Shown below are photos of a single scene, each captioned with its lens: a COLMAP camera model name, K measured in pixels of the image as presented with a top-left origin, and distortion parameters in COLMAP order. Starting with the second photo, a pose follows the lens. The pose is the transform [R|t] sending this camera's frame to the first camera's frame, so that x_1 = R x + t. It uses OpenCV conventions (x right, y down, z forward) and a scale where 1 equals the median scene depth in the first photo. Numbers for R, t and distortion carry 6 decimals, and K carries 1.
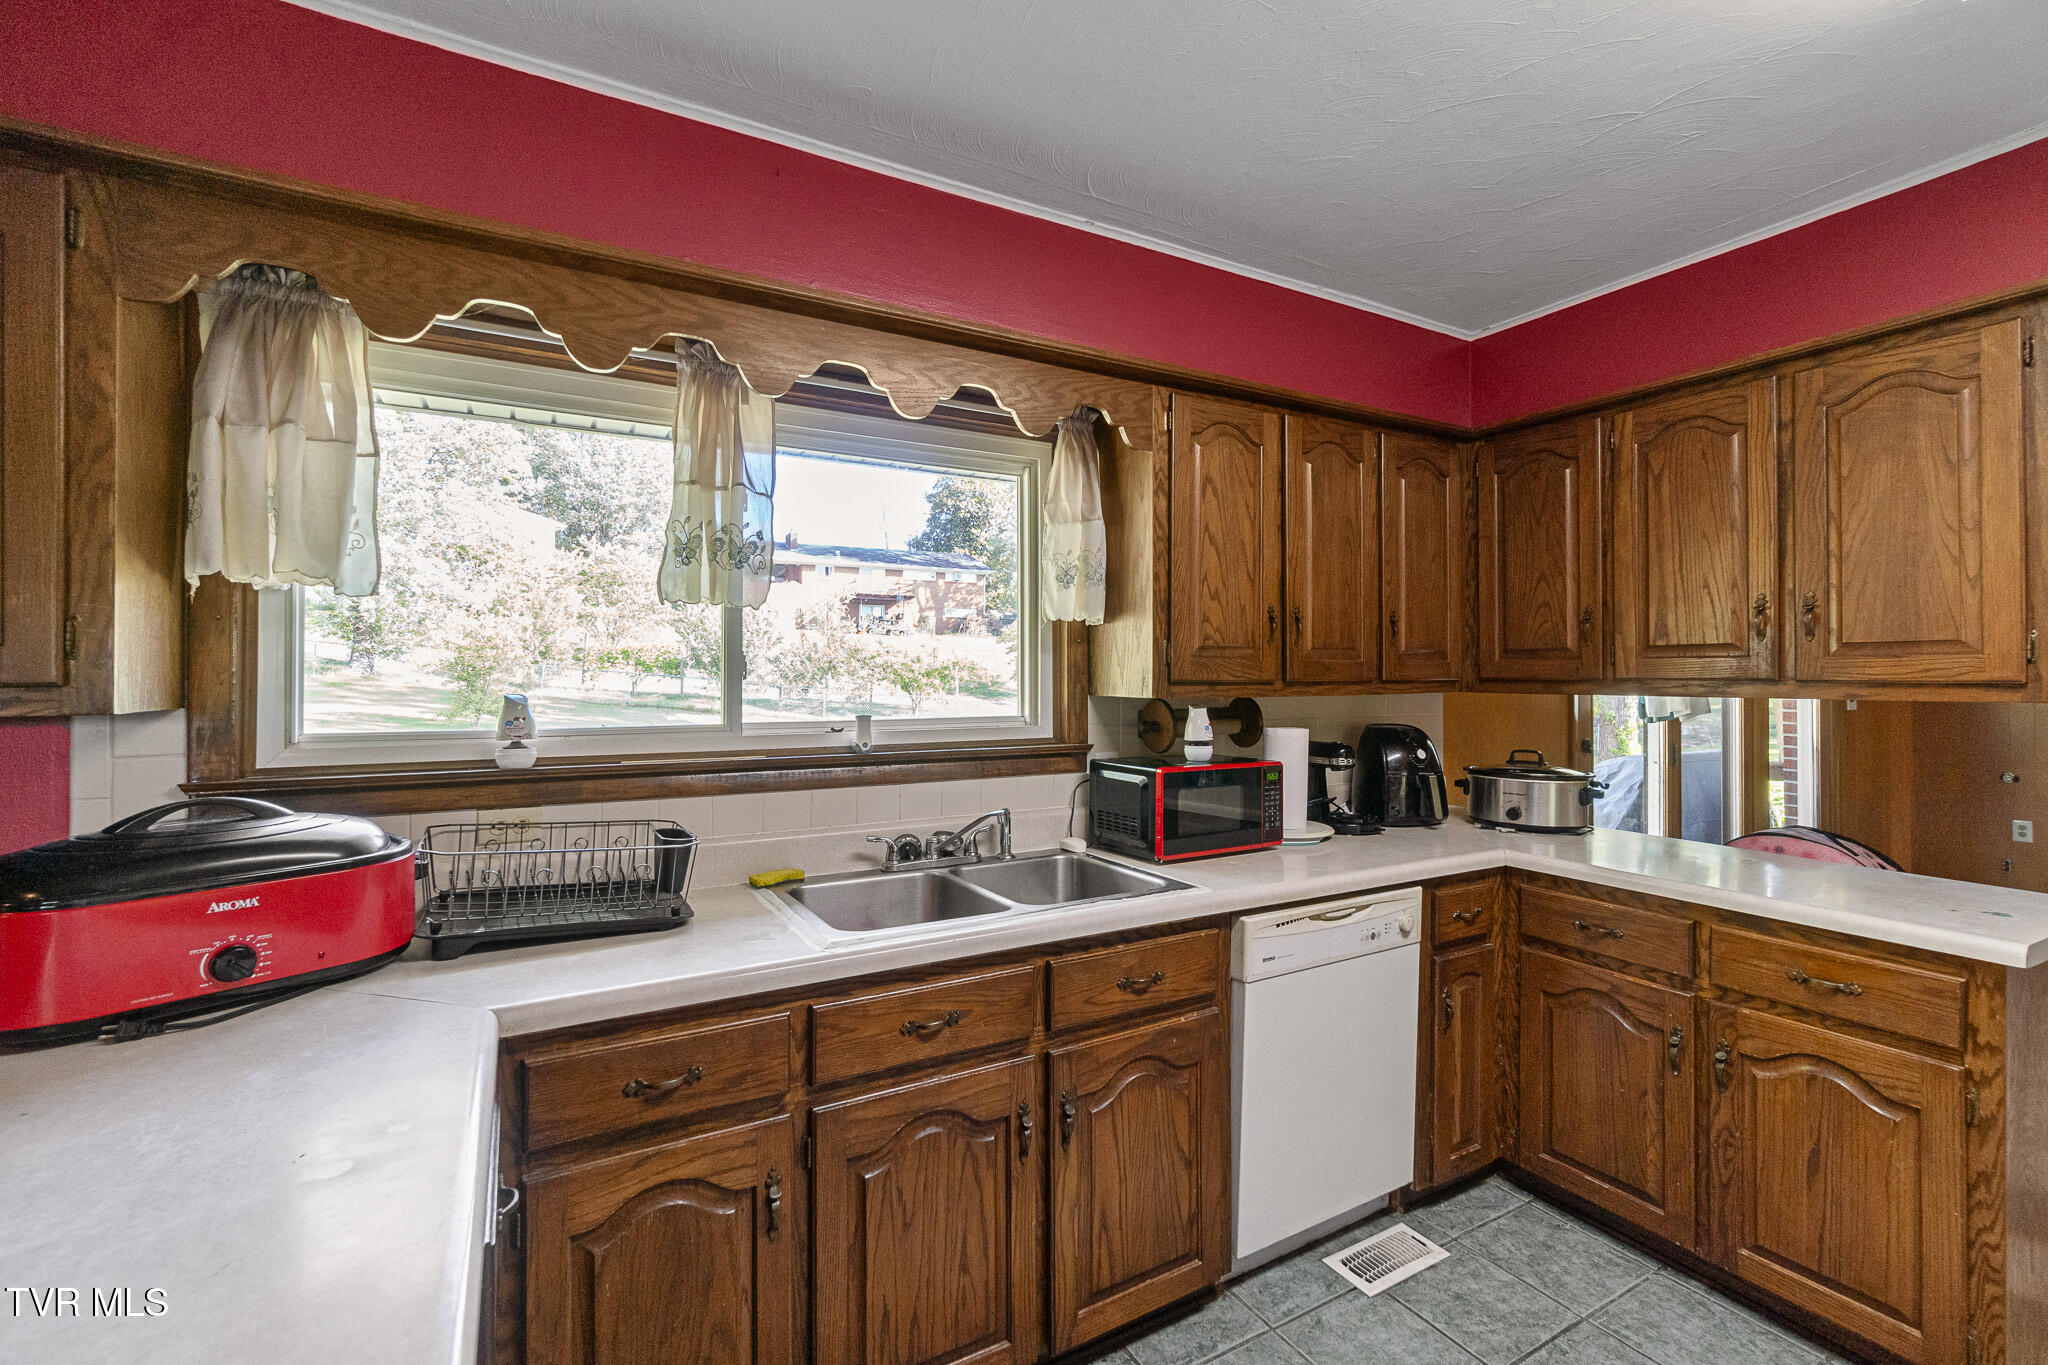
lens RADIAL K [[893.0, 0, 1024.9], [0, 893.0, 667.5], [0, 0, 1]] dist [-0.001281, 0.000866]
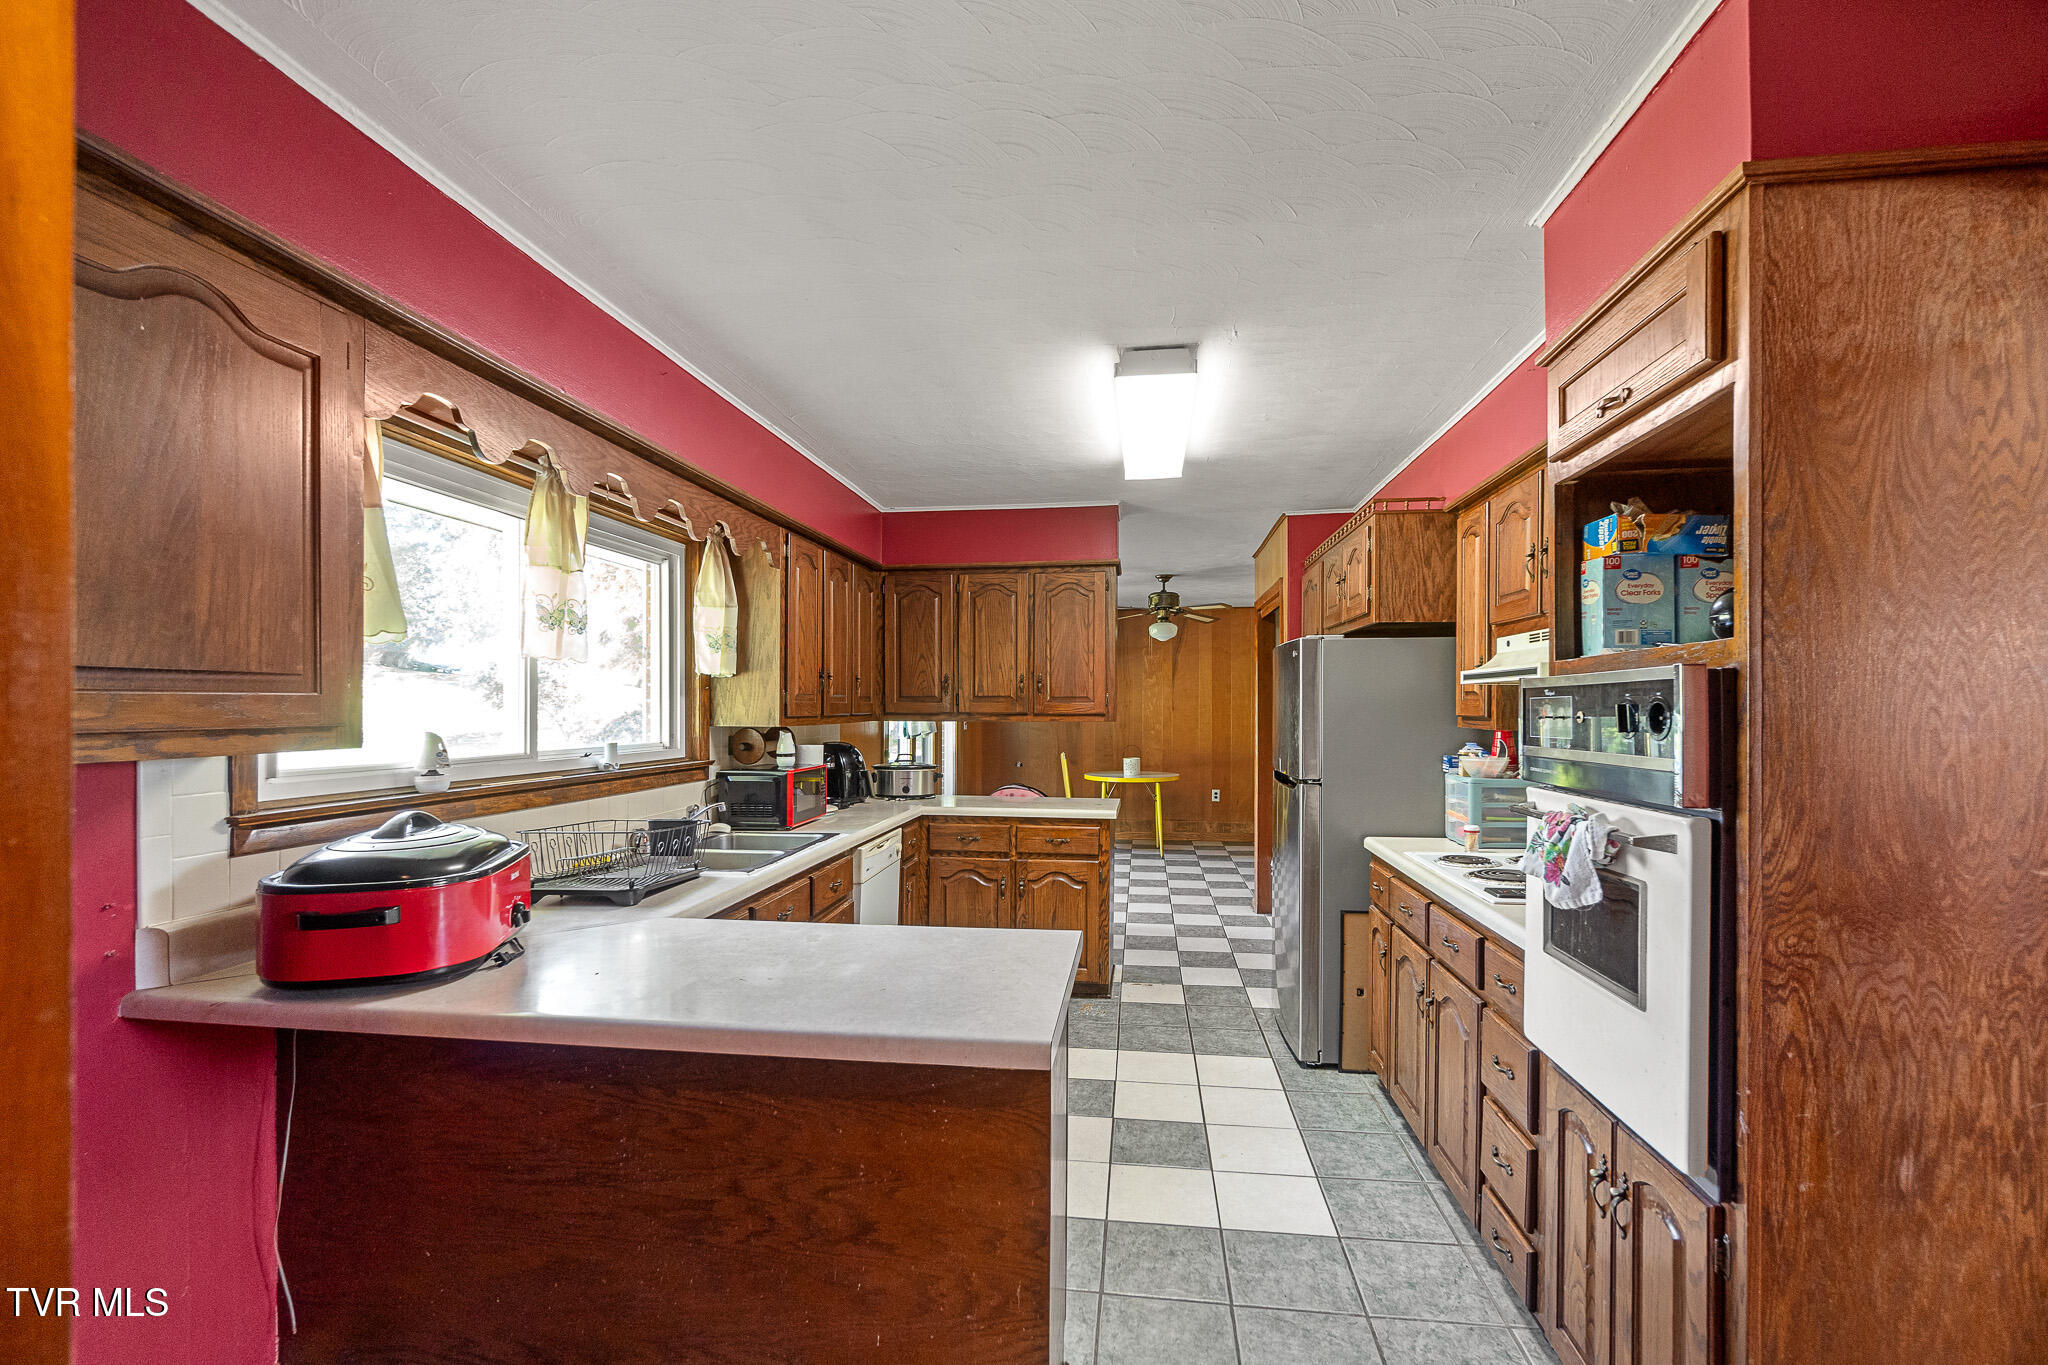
lens RADIAL K [[894.6, 0, 1023.0], [0, 894.6, 709.2], [0, 0, 1]] dist [-0.000792, 0.000268]
pose [[0.604249, -0.002244, 0.796792, -0.845232], [-0.006565, 0.999948, 0.007795, -0.010963], [-0.796768, -0.009941, 0.604203, -0.289682]]
